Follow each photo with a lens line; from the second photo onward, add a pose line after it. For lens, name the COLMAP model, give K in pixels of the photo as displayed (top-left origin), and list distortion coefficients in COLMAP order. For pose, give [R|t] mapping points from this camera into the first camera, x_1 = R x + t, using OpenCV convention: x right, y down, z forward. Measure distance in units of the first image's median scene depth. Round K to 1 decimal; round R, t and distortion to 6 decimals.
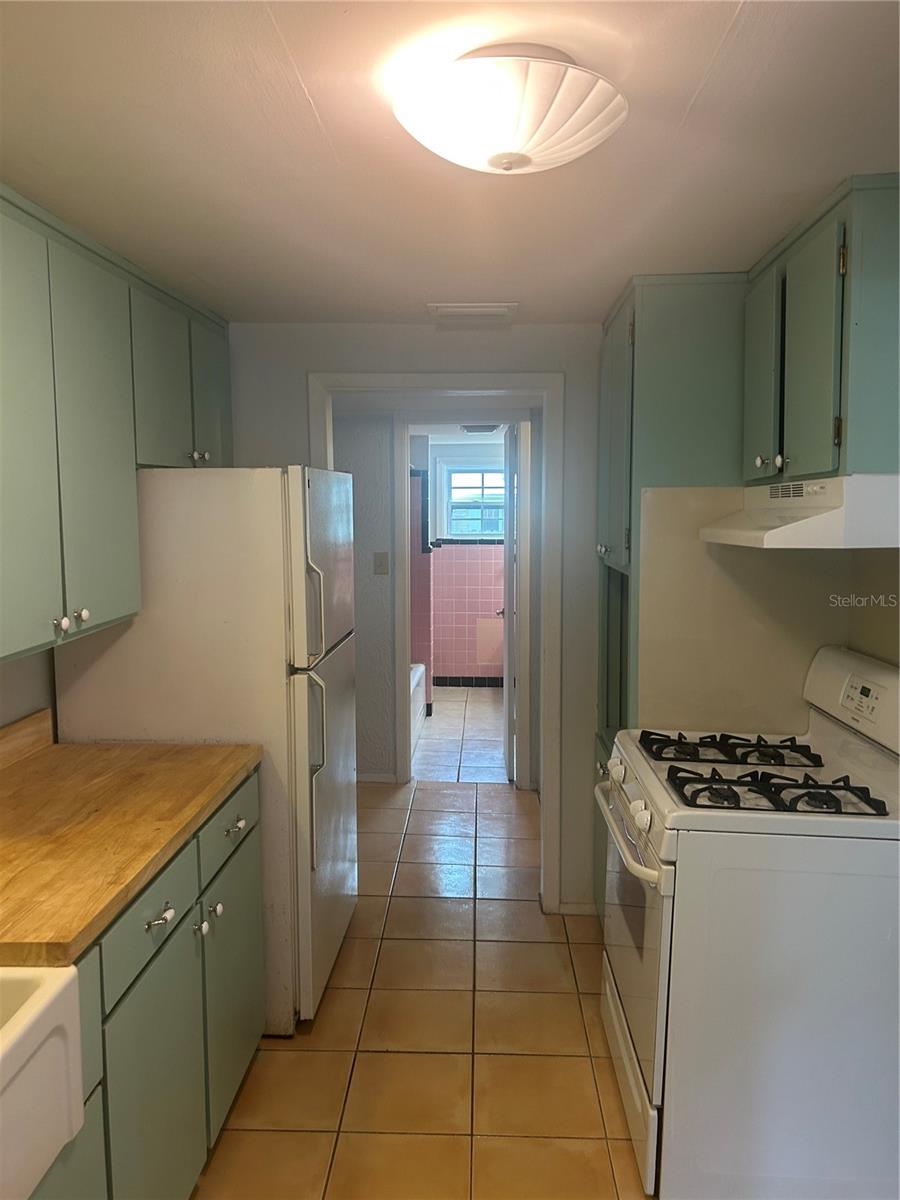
lens RADIAL K [[899.3, 0, 450.0], [0, 899.3, 600.0], [0, 0, 1]] dist [0.070925, -0.059364]
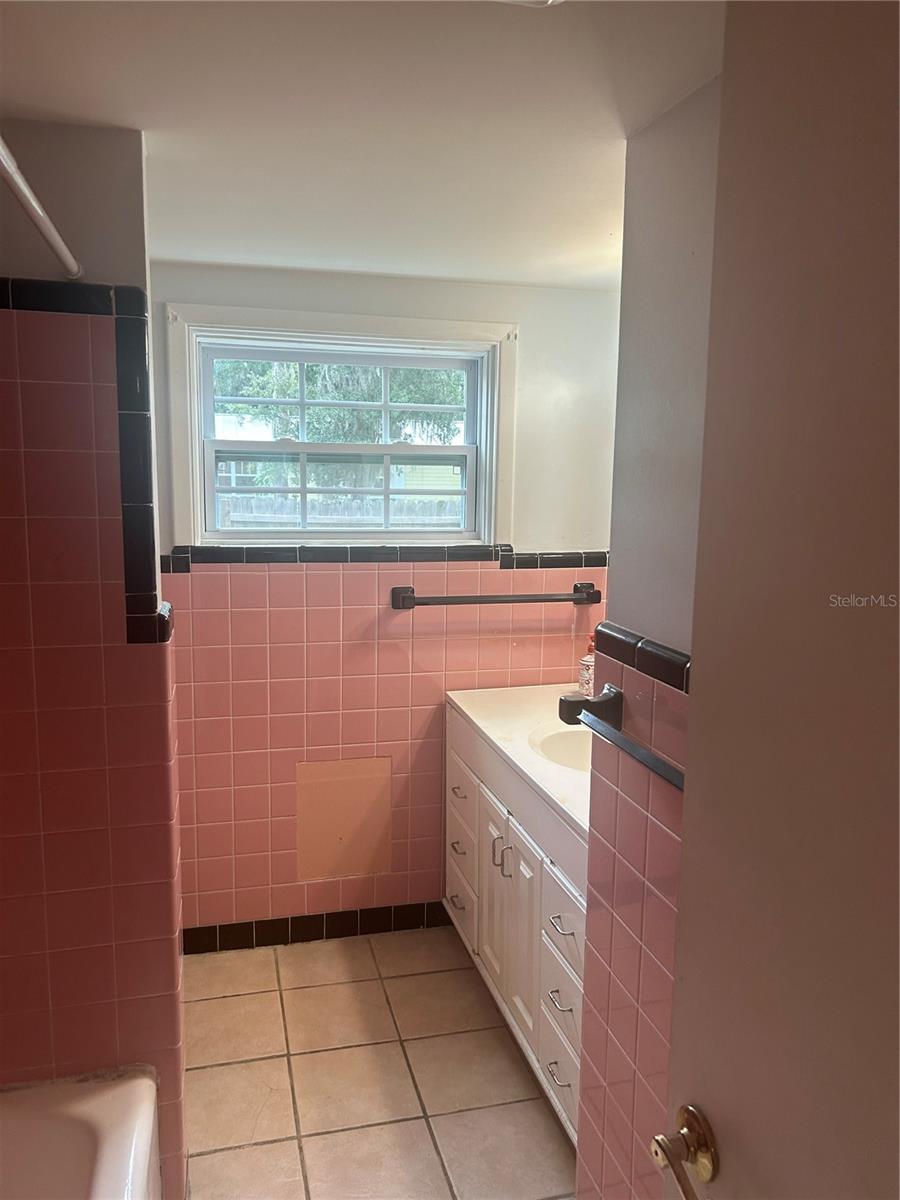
lens RADIAL K [[899.3, 0, 450.0], [0, 899.3, 600.0], [0, 0, 1]] dist [0.070925, -0.059364]
pose [[0.955352, -0.027800, 0.294158, -0.017031], [0.013126, 0.998574, 0.051743, -0.064410], [-0.295177, -0.045571, 0.954355, 0.637444]]
